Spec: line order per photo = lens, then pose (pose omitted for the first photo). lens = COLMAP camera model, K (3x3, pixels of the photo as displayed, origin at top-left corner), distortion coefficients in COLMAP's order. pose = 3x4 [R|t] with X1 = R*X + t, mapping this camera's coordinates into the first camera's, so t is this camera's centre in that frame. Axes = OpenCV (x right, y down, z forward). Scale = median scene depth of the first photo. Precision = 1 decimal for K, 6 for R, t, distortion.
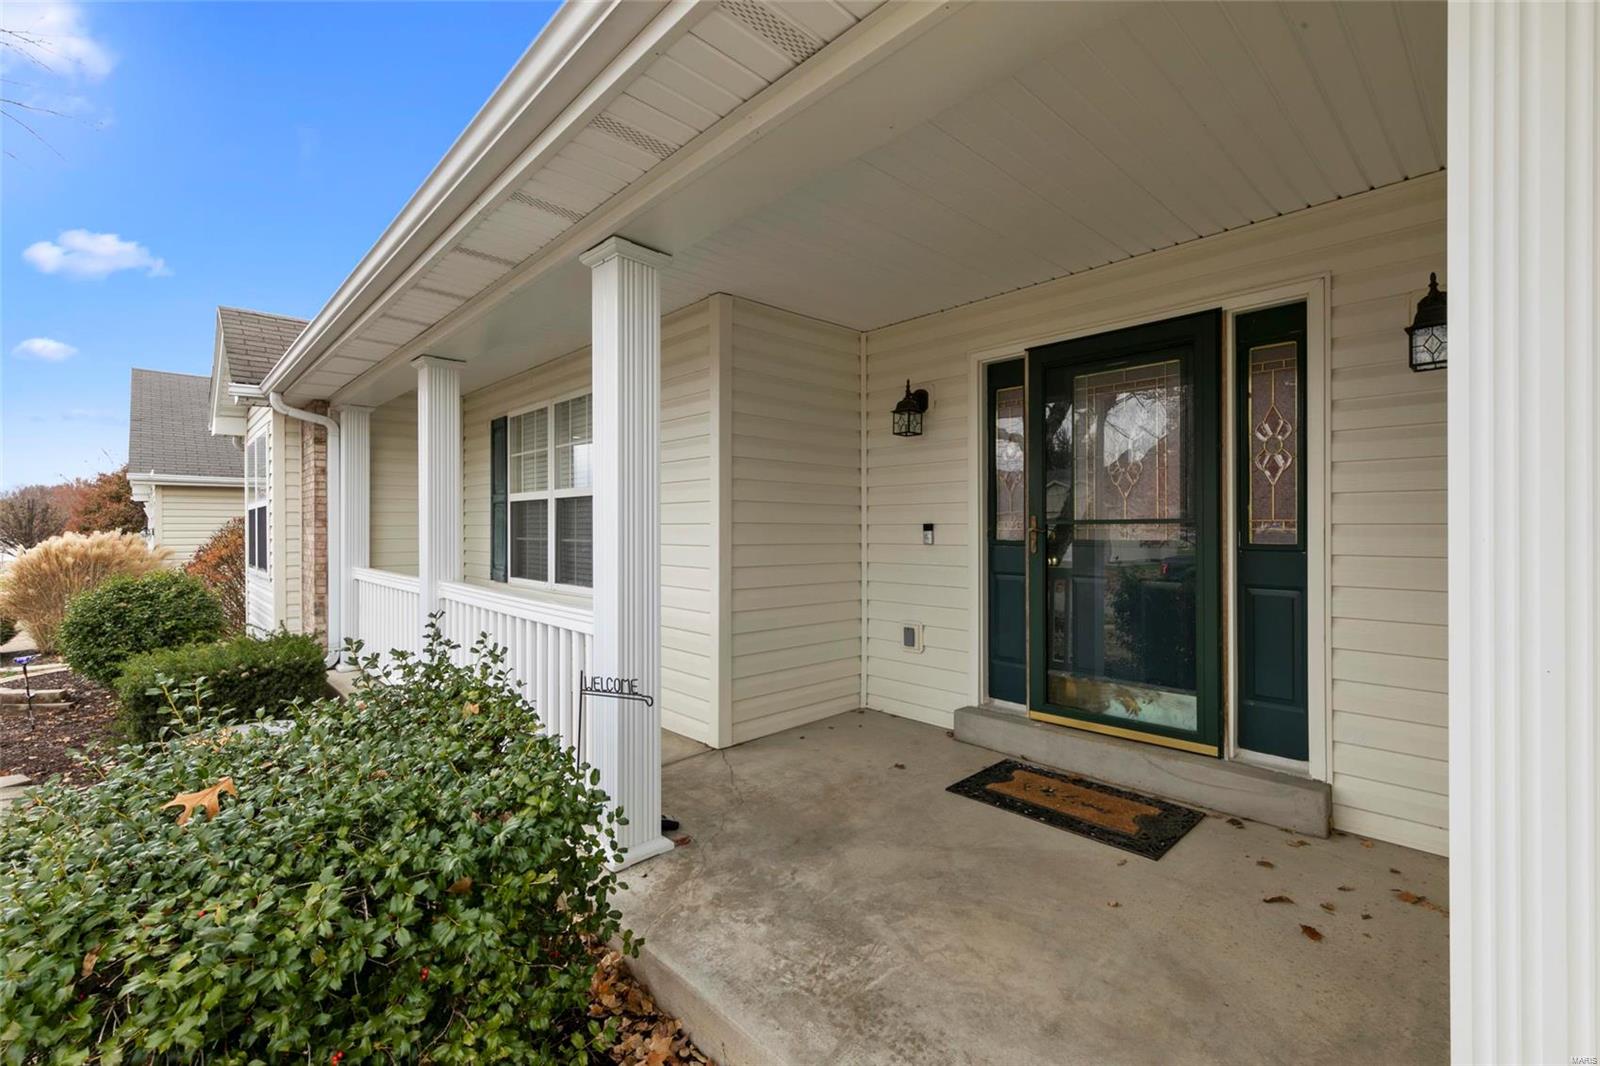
lens RADIAL K [[695.6, 0, 804.7], [0, 695.6, 531.7], [0, 0, 1]] dist [0.000468, -0.000592]
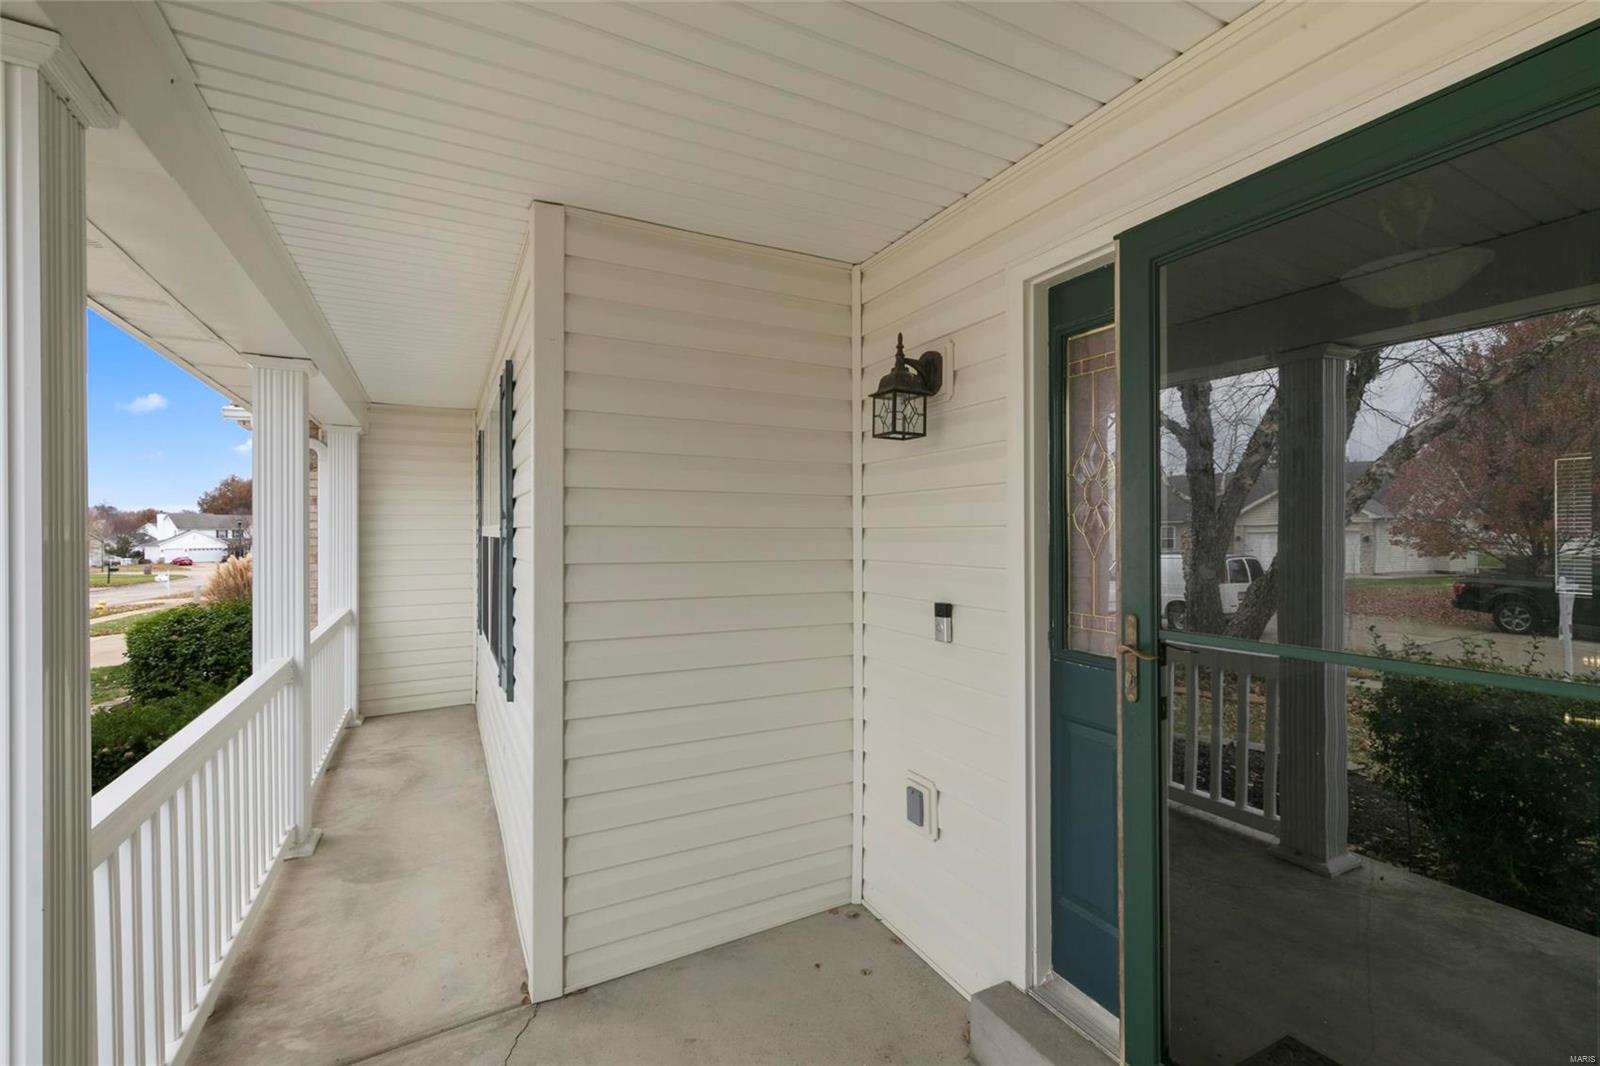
lens RADIAL K [[695.6, 0, 798.6], [0, 695.6, 533.7], [0, 0, 1]] dist [0.000468, -0.000592]
pose [[0.961233, -0.000709, -0.275736, 0.218636], [0.000898, 0.999999, 0.000559, -0.065297], [0.275736, -0.000785, 0.961233, 0.461694]]
